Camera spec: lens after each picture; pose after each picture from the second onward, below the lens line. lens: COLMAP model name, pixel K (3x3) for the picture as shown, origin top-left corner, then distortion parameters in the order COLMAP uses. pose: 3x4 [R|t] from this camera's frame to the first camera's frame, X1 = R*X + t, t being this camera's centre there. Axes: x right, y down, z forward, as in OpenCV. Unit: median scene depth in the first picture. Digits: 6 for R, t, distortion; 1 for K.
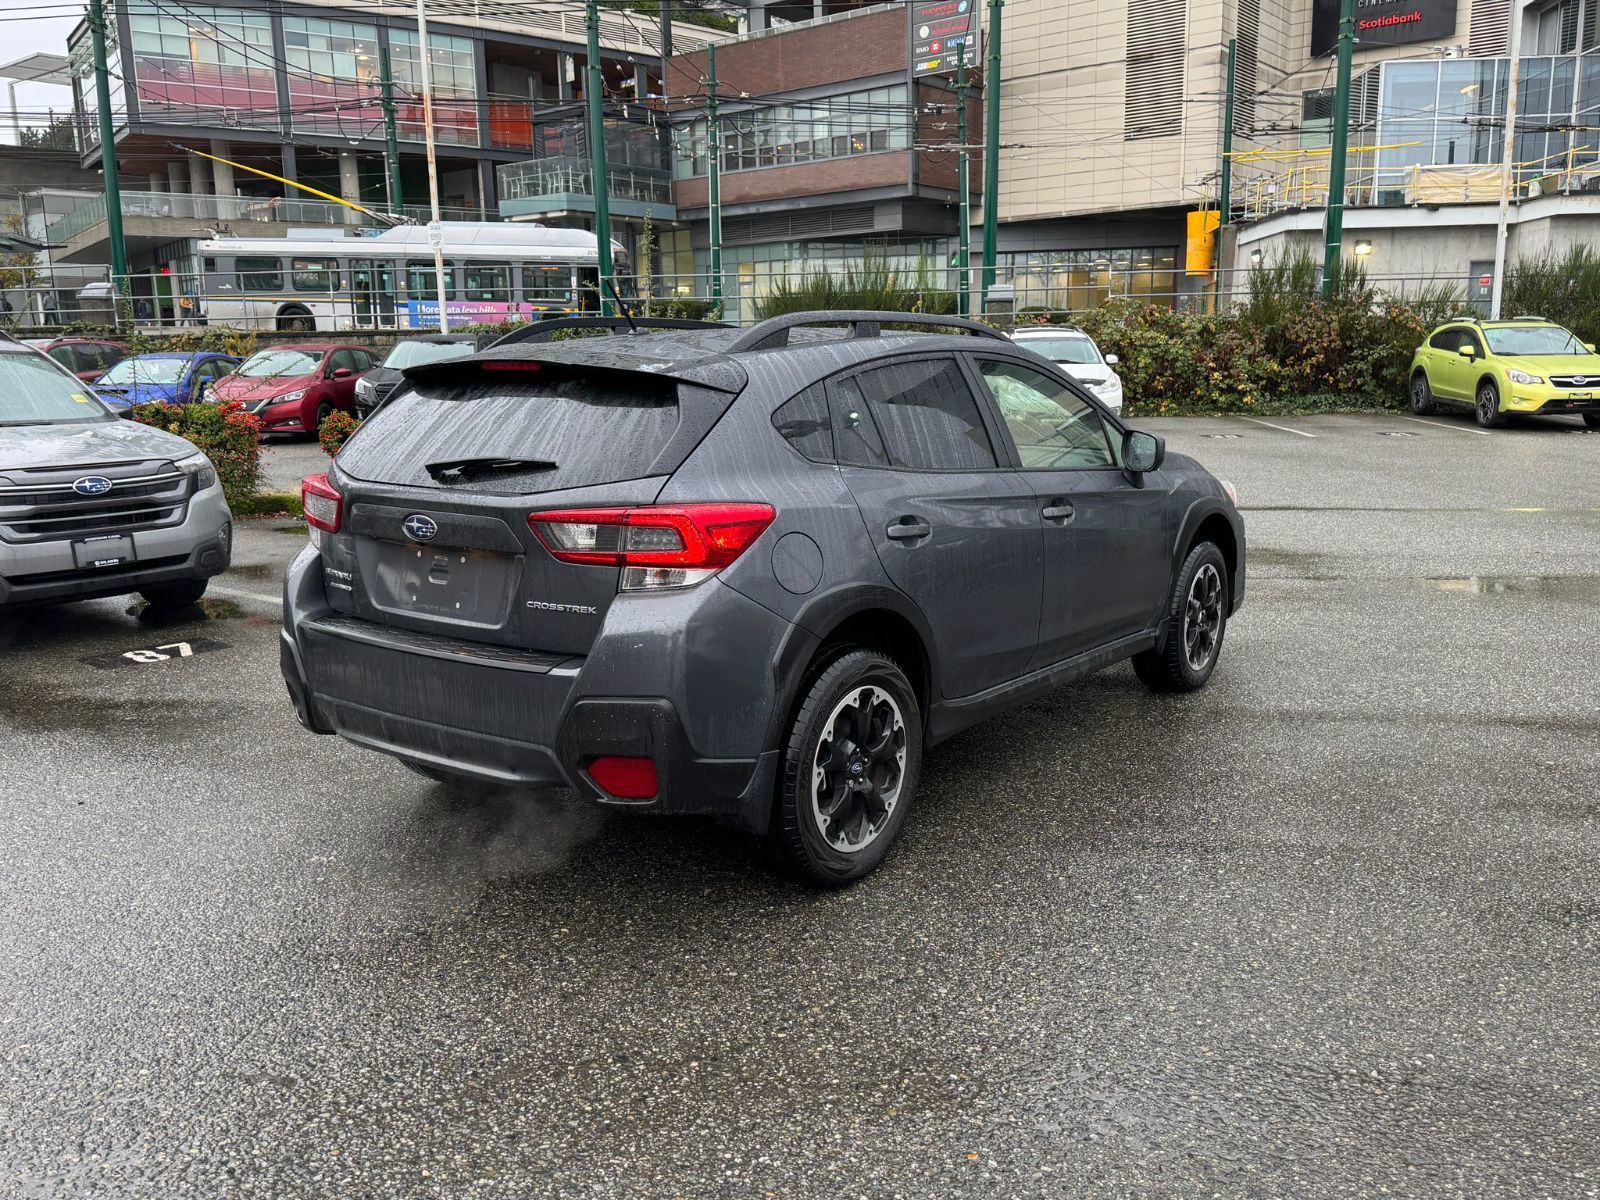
lens RADIAL K [[1337.4, 0, 803.8], [0, 1337.4, 608.5], [0, 0, 1]] dist [0.056862, -0.087809]
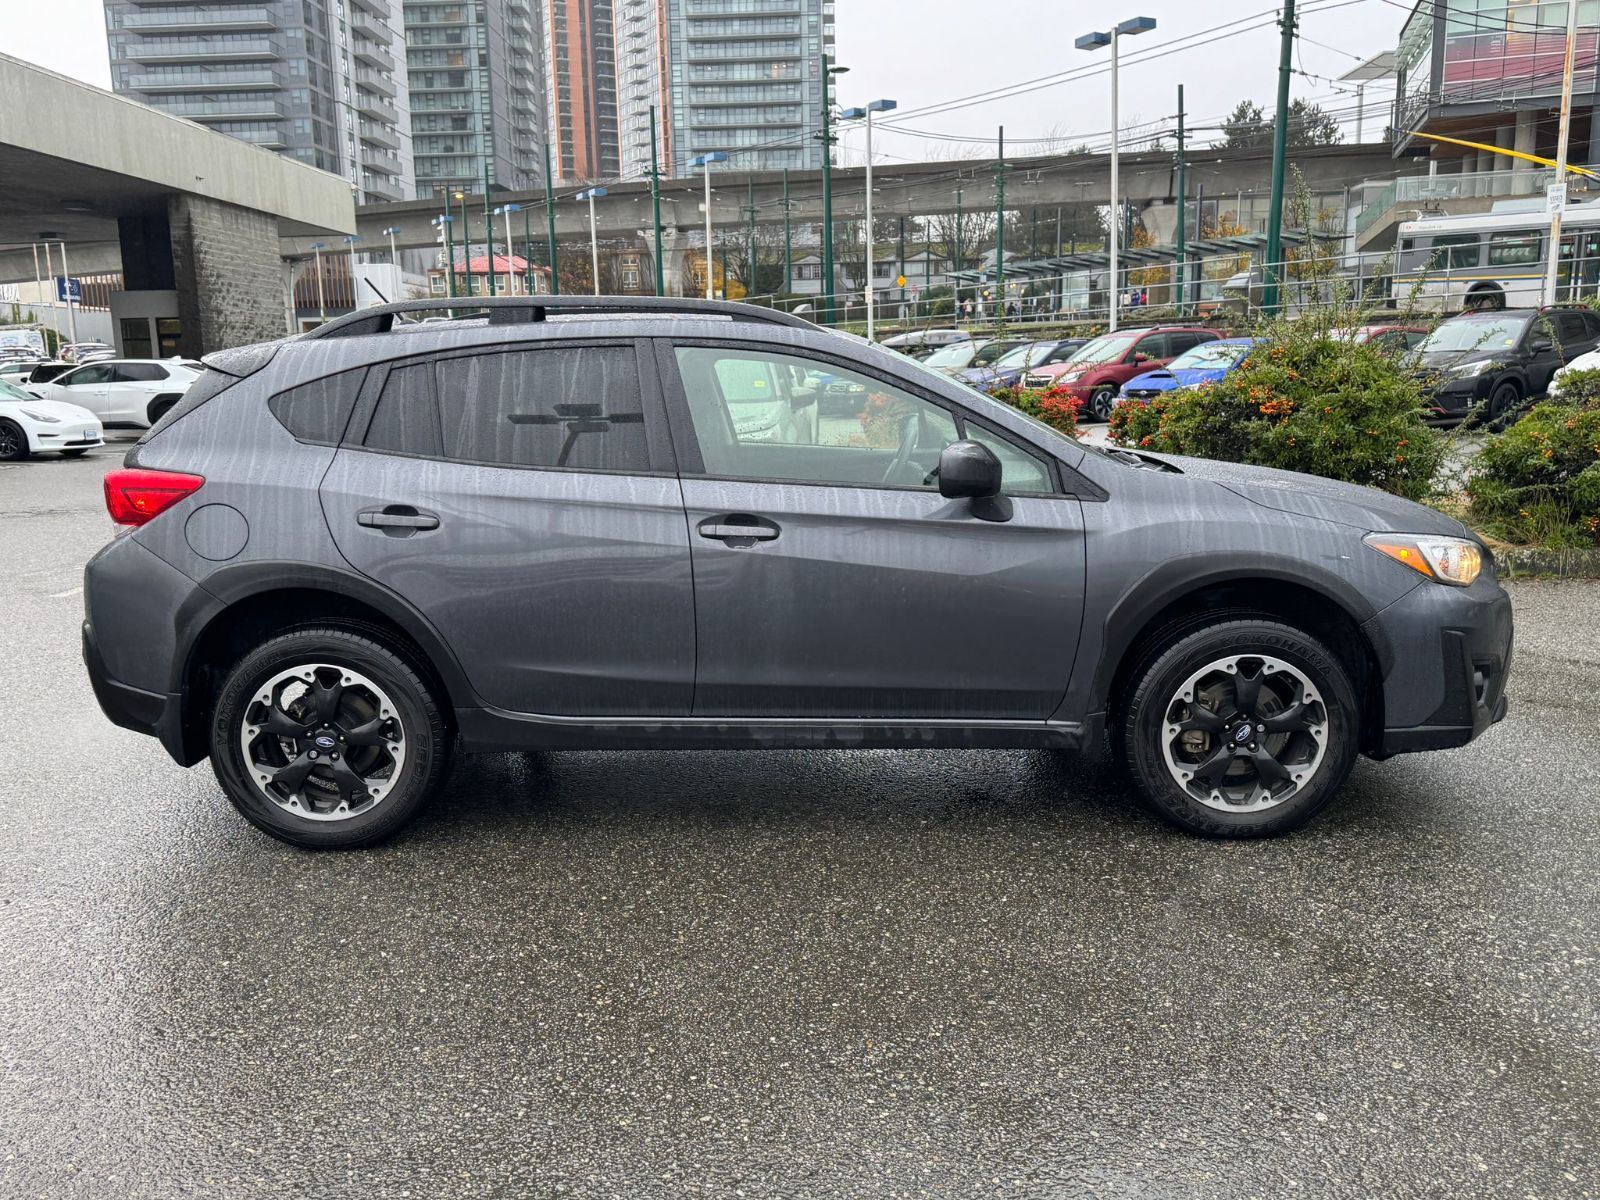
lens RADIAL K [[1295.2, 0, 800.0], [0, 1295.2, 600.0], [0, 0, 1]] dist [0.076857, -0.079296]
pose [[0.583409, 0.152710, -0.797693, 0.714029], [-0.143266, 0.986113, 0.084000, -0.086381], [0.799443, 0.065275, 0.597185, 0.467322]]
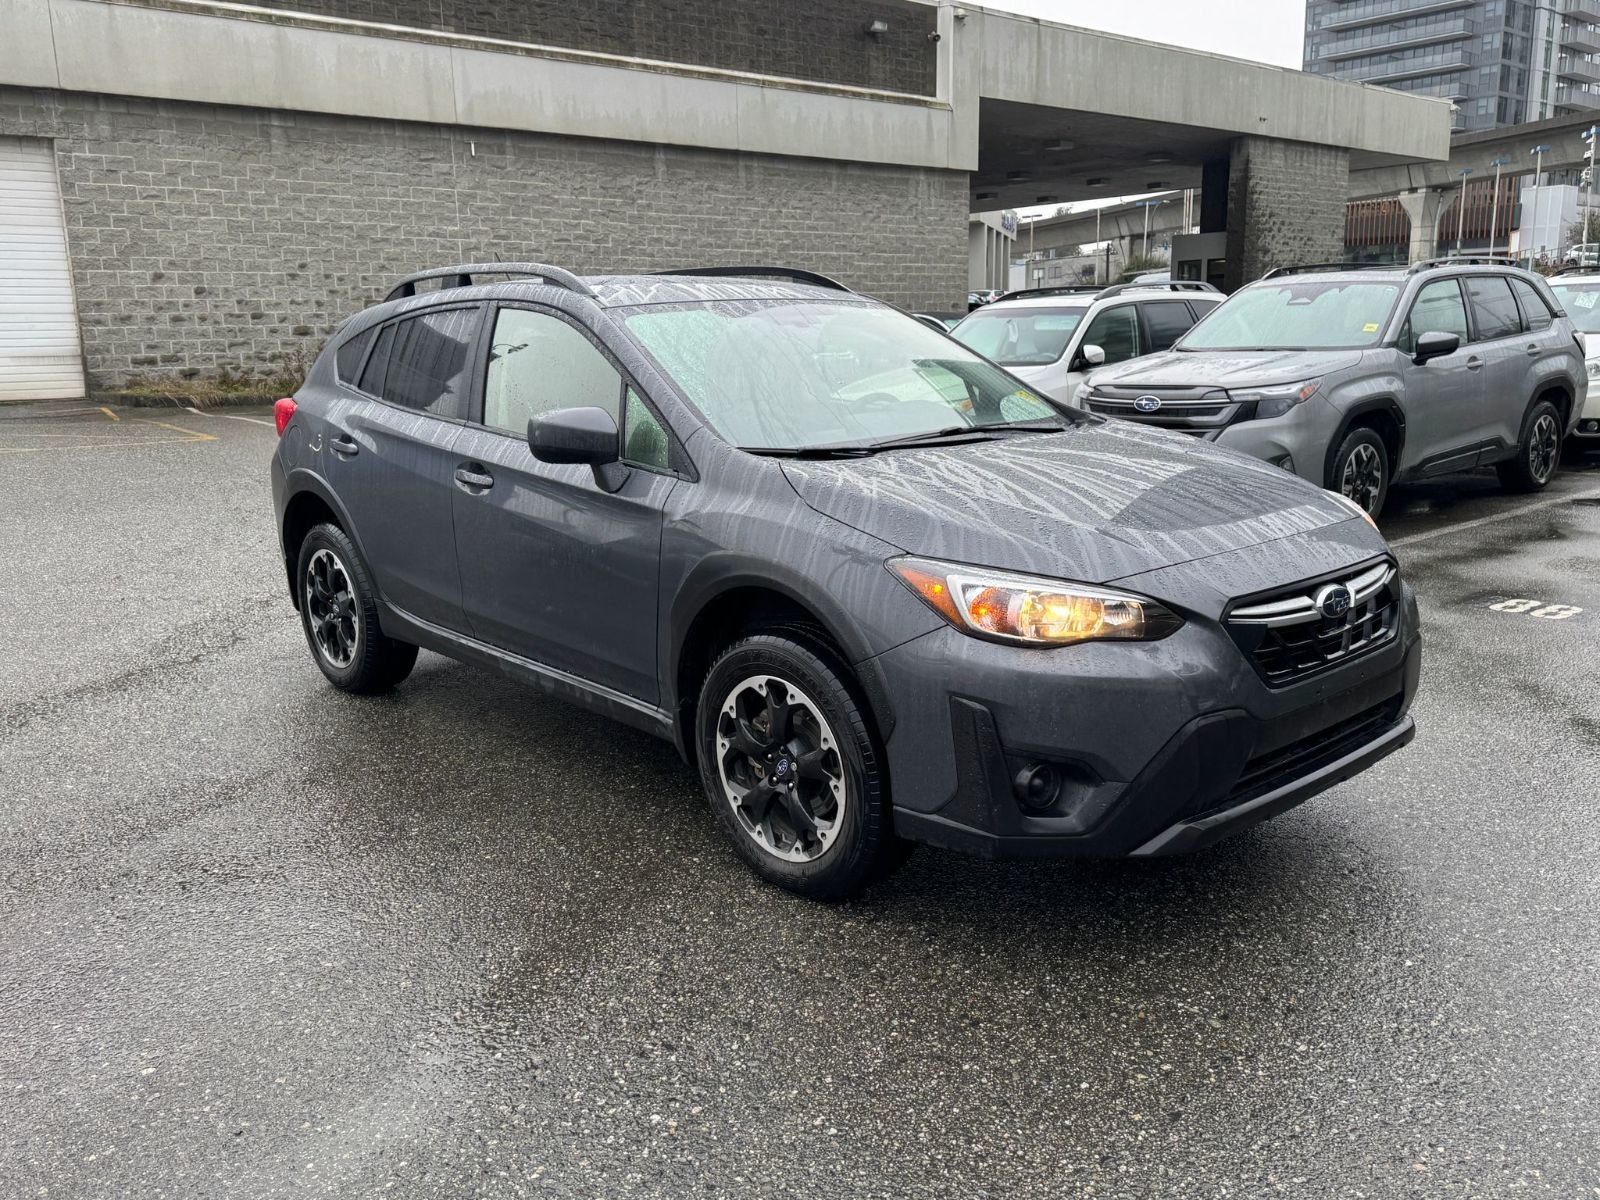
lens RADIAL K [[1325.0, 0, 808.3], [0, 1325.0, 606.2], [0, 0, 1]] dist [0.000095, 0.007548]
pose [[-0.186930, 0.229195, -0.955263, 0.863317], [-0.161424, 0.952019, 0.260005, -0.218584], [0.969020, 0.202805, -0.140964, 1.145245]]
